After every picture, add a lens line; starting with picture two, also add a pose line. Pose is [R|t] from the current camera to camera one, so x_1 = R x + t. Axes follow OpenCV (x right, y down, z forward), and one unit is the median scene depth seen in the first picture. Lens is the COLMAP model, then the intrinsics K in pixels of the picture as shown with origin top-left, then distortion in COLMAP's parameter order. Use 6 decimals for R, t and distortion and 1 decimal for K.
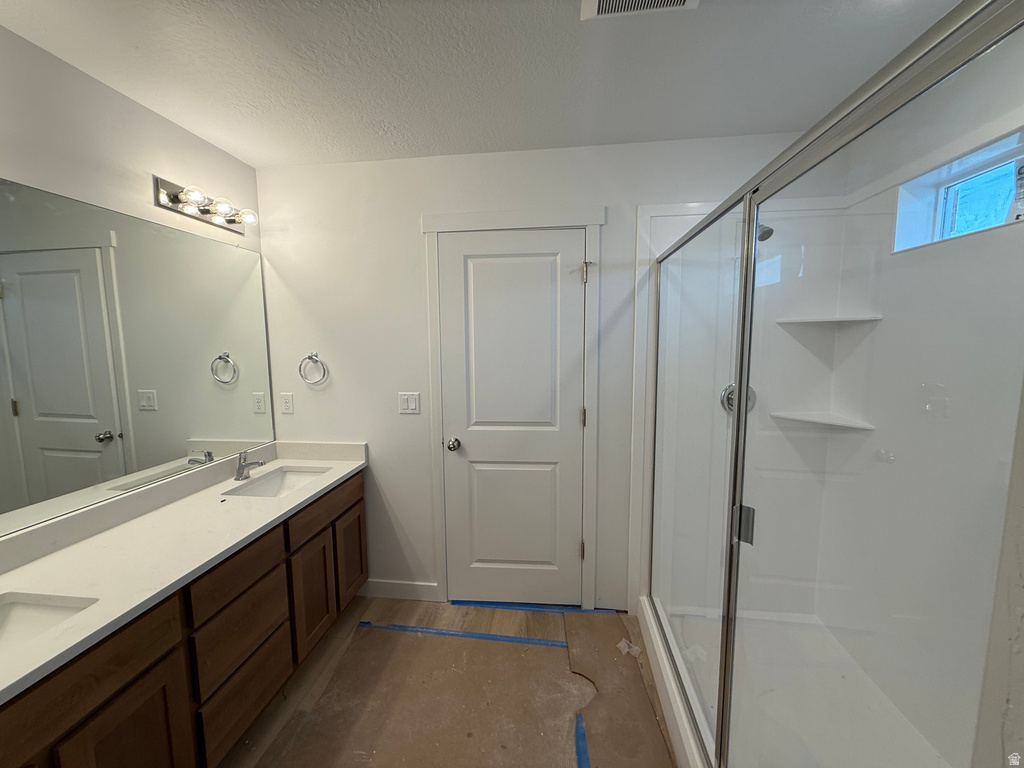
lens RADIAL K [[408.4, 0, 507.8], [0, 408.4, 384.5], [0, 0, 1]] dist [-0.001356, 0.000067]
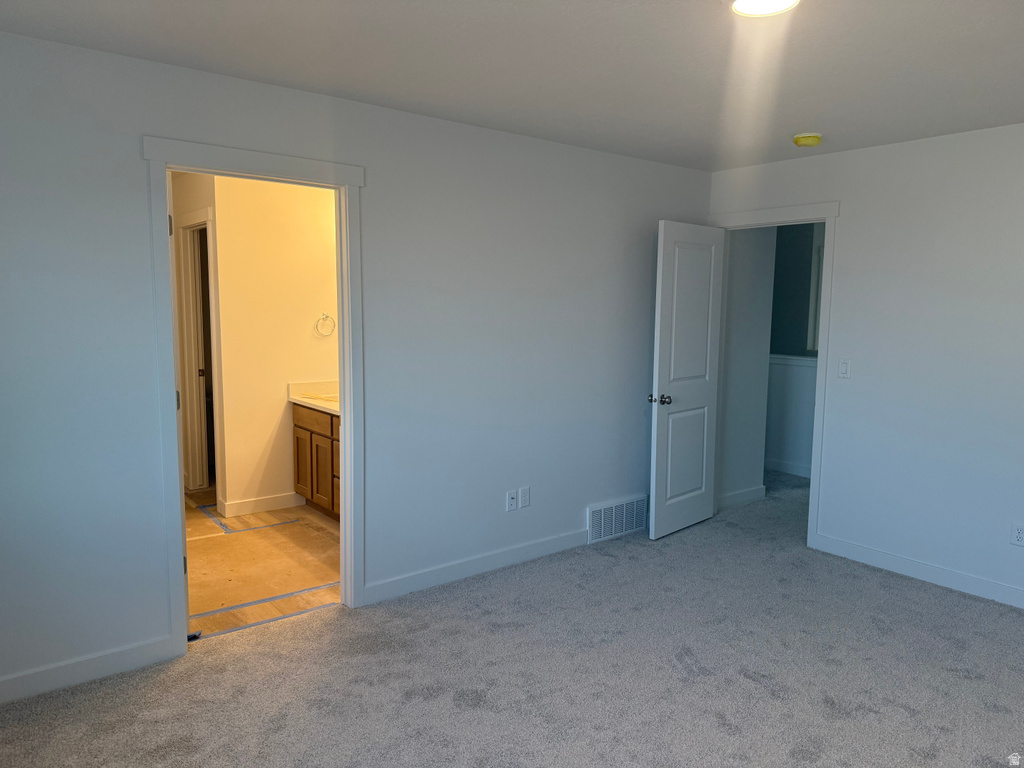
lens RADIAL K [[719.5, 0, 512.0], [0, 719.5, 384.0], [0, 0, 1]] dist [0.154038, -0.291905]
pose [[-0.706533, 0.080038, -0.703139, 0.759530], [-0.080235, 0.978117, 0.191960, -0.297809], [0.703117, 0.192043, -0.684651, 2.582827]]
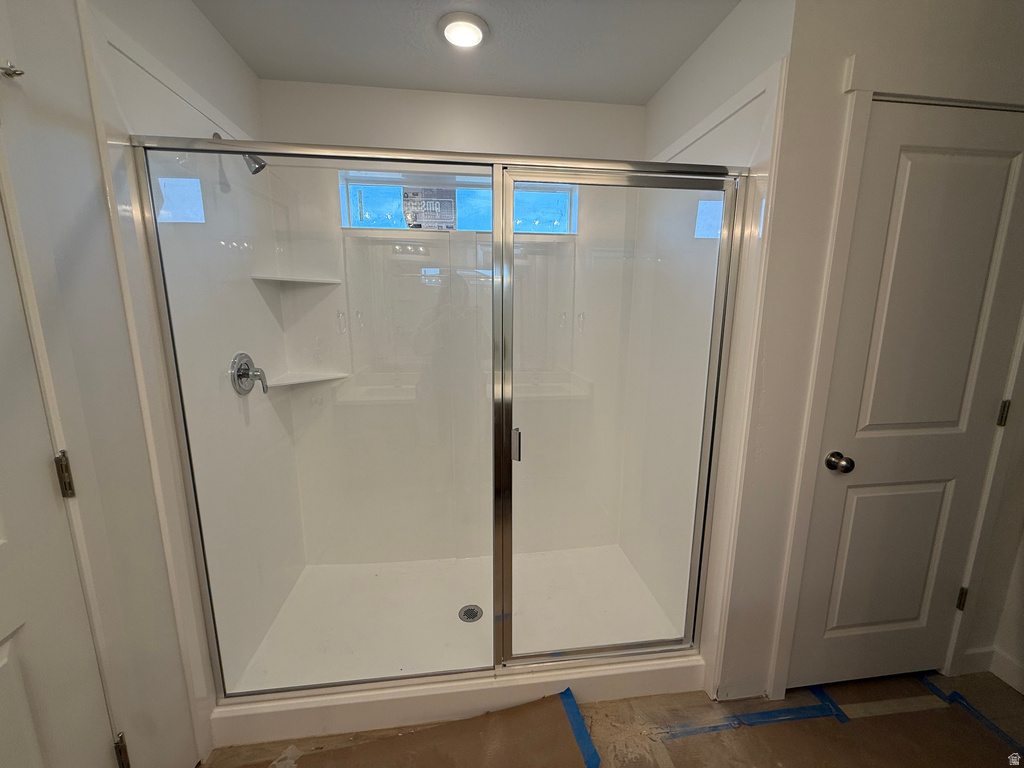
lens RADIAL K [[412.0, 0, 514.1], [0, 412.0, 384.3], [0, 0, 1]] dist [0.000295, 0.000096]
pose [[-0.256520, -0.165568, 0.952252, -0.323036], [0.104042, 0.974764, 0.197510, -0.047091], [-0.960923, 0.149740, -0.232820, 0.676320]]
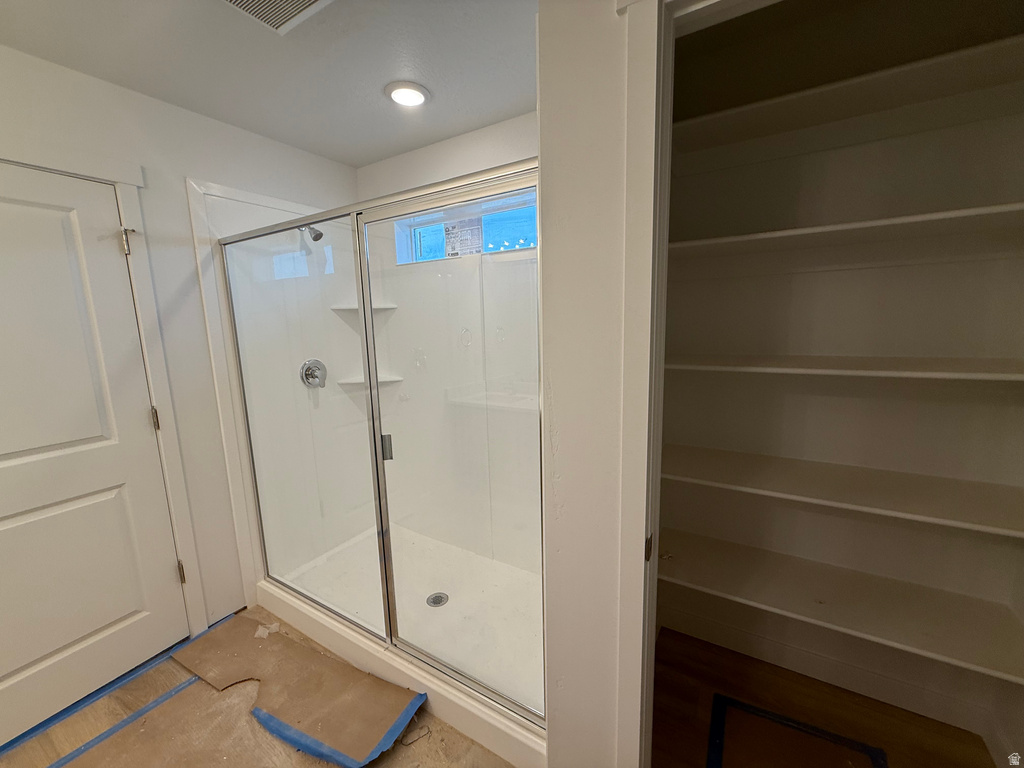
lens RADIAL K [[412.0, 0, 514.1], [0, 412.0, 384.3], [0, 0, 1]] dist [0.000295, 0.000096]
pose [[0.404215, -0.146145, 0.902913, -0.275982], [0.122199, 0.986932, 0.105039, 0.012371], [-0.906465, 0.067877, 0.416791, -0.018922]]
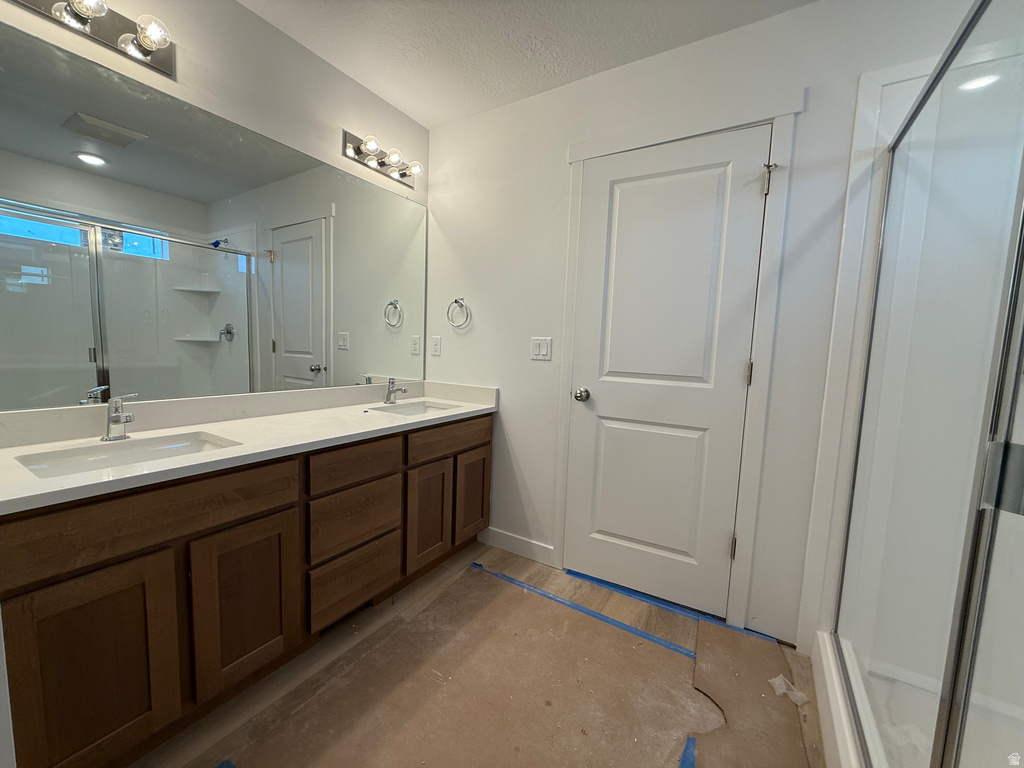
lens RADIAL K [[408.4, 0, 507.8], [0, 408.4, 384.5], [0, 0, 1]] dist [-0.001356, 0.000067]
pose [[0.905685, 0.083510, -0.415645, 0.099078], [-0.091312, 0.995822, 0.001109, 0.147968], [0.414001, 0.036949, 0.909526, 0.117342]]
